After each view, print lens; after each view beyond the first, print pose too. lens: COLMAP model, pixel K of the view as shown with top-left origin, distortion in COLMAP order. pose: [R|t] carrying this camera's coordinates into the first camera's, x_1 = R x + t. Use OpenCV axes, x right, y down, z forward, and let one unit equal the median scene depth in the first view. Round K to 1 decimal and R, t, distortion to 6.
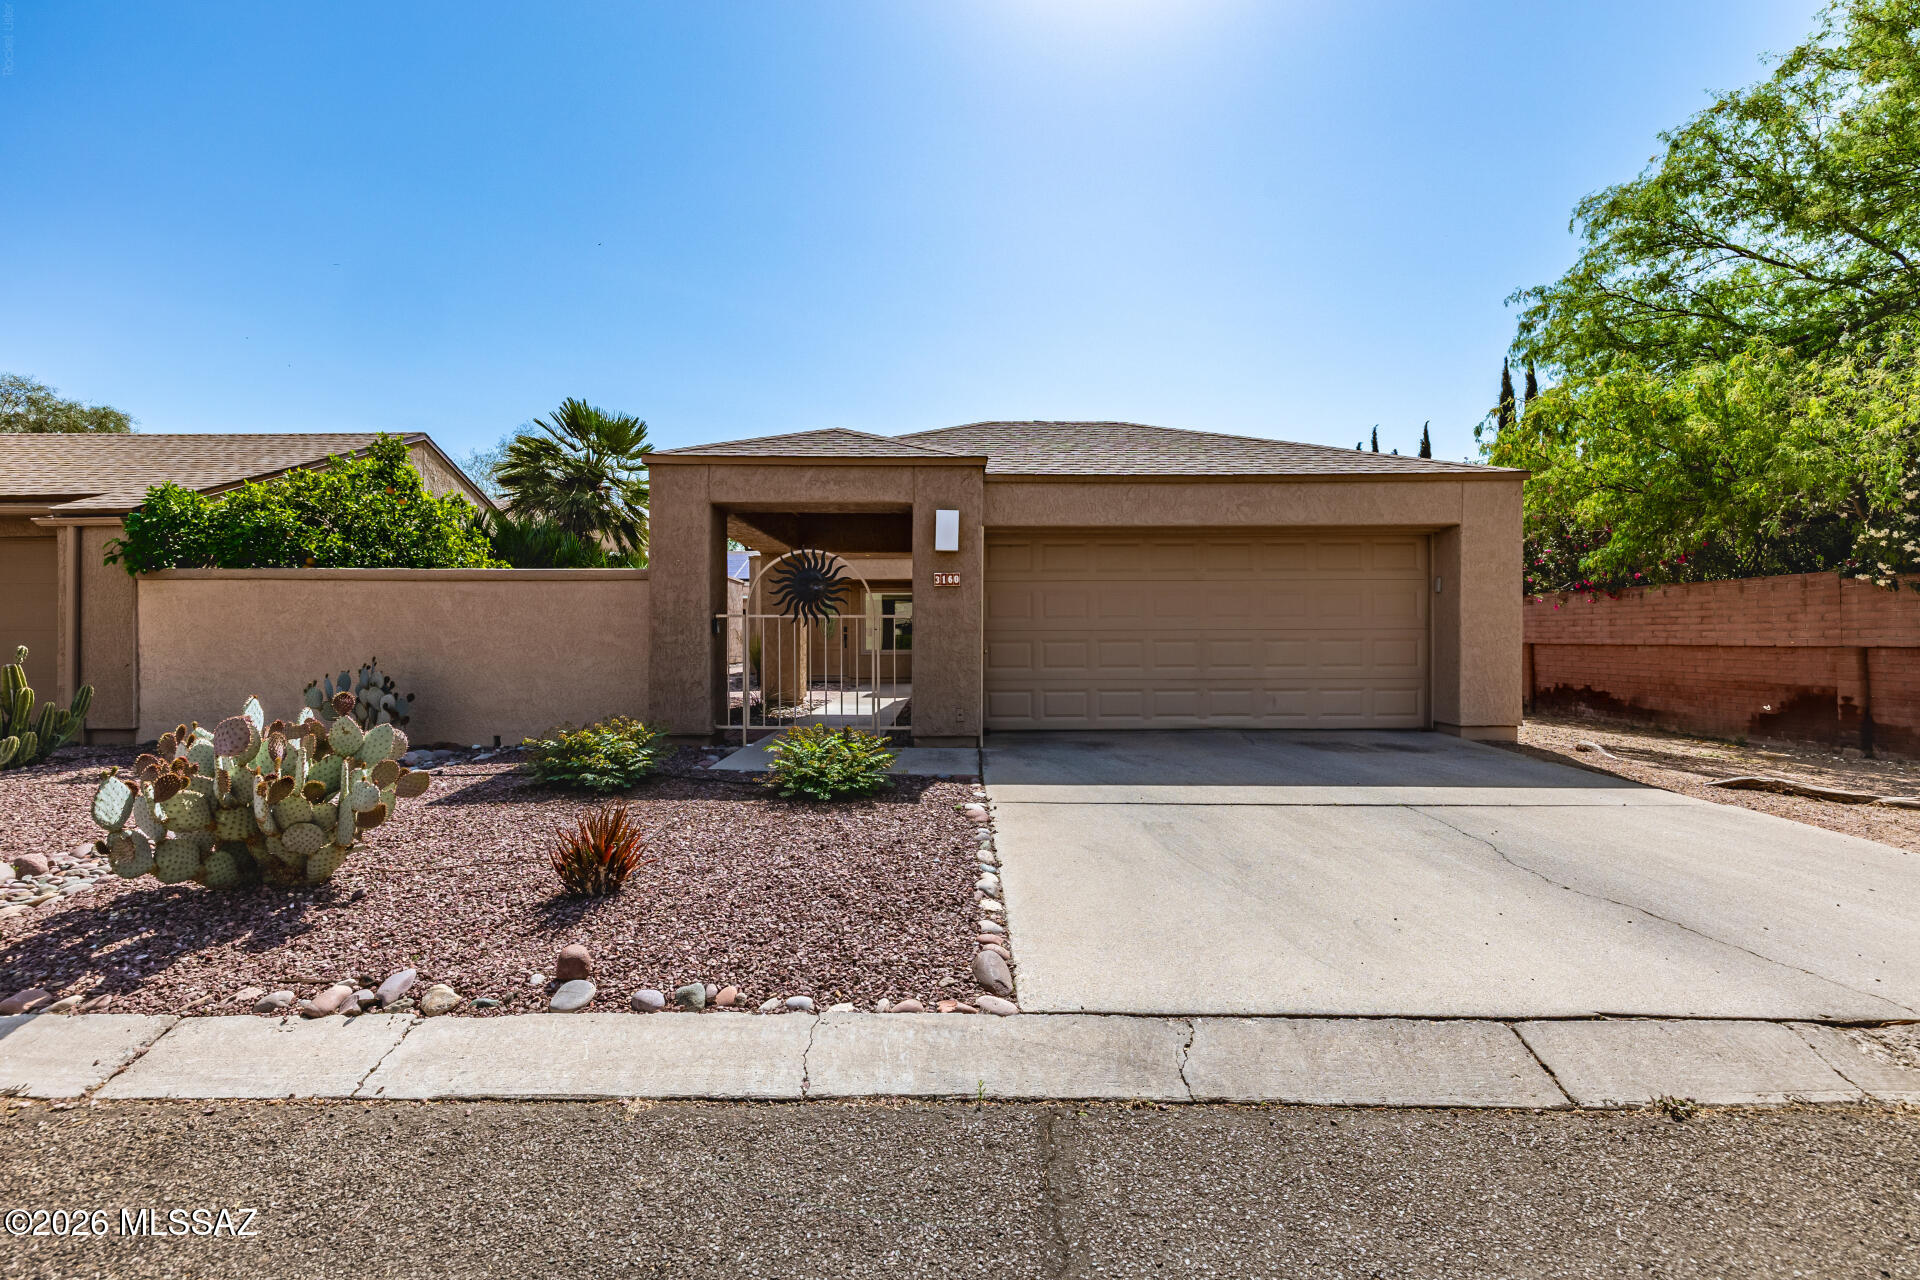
lens RADIAL K [[820.0, 0, 969.0], [0, 820.0, 639.1], [0, 0, 1]] dist [0.005106, 0.000182]
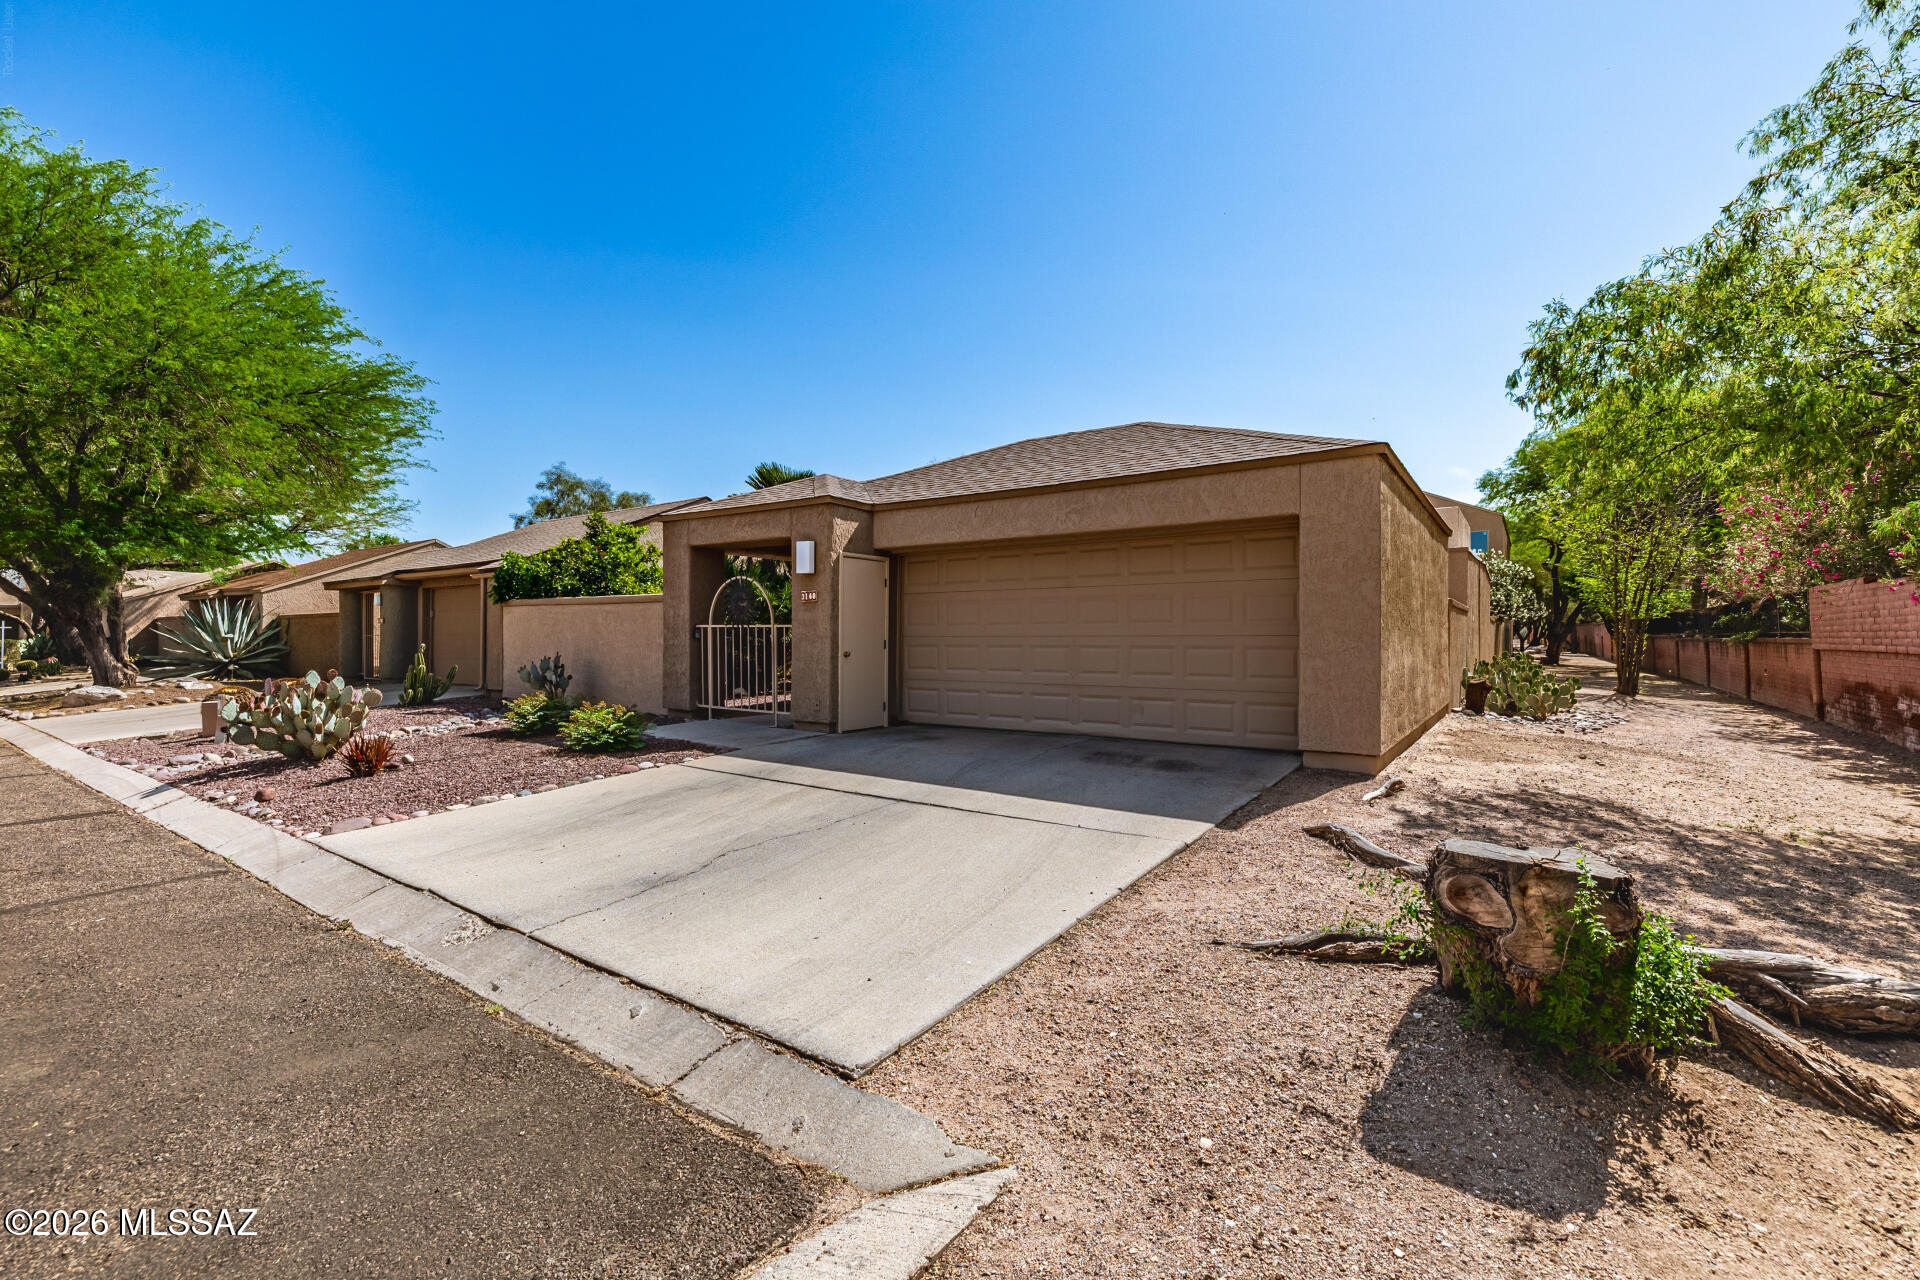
lens RADIAL K [[820.0, 0, 969.0], [0, 820.0, 639.1], [0, 0, 1]] dist [0.005106, 0.000182]
pose [[0.822373, 0.005268, -0.568925, 0.843860], [-0.004475, 0.999986, 0.002791, -0.011207], [0.568931, 0.000250, 0.822385, 0.106137]]
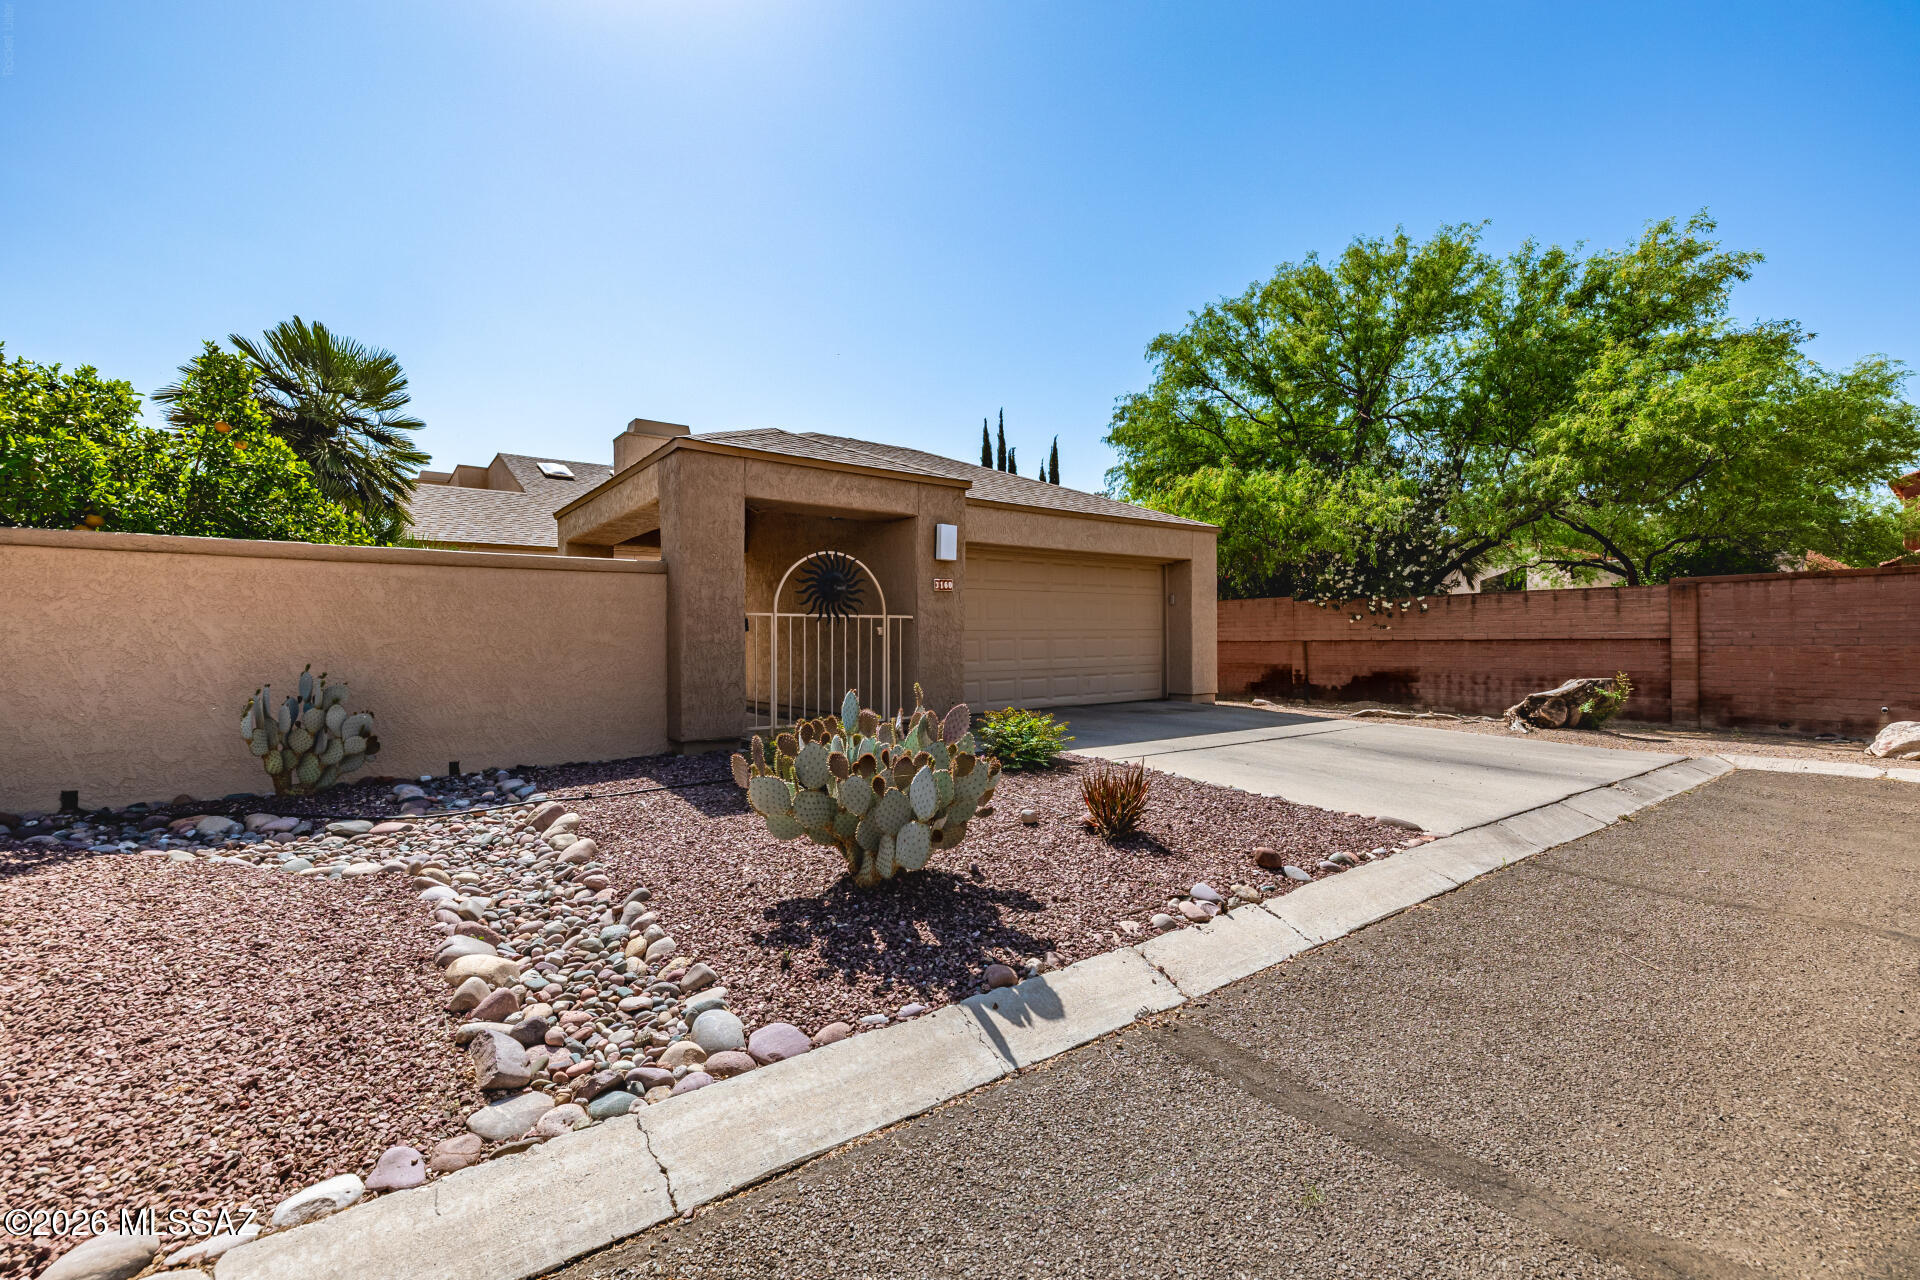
lens RADIAL K [[820.0, 0, 969.0], [0, 820.0, 639.1], [0, 0, 1]] dist [0.005106, 0.000182]
pose [[0.792256, -0.004534, 0.610172, -0.664438], [0.007012, 0.999974, -0.001674, 0.004546], [-0.610149, 0.005605, 0.792267, 0.070414]]
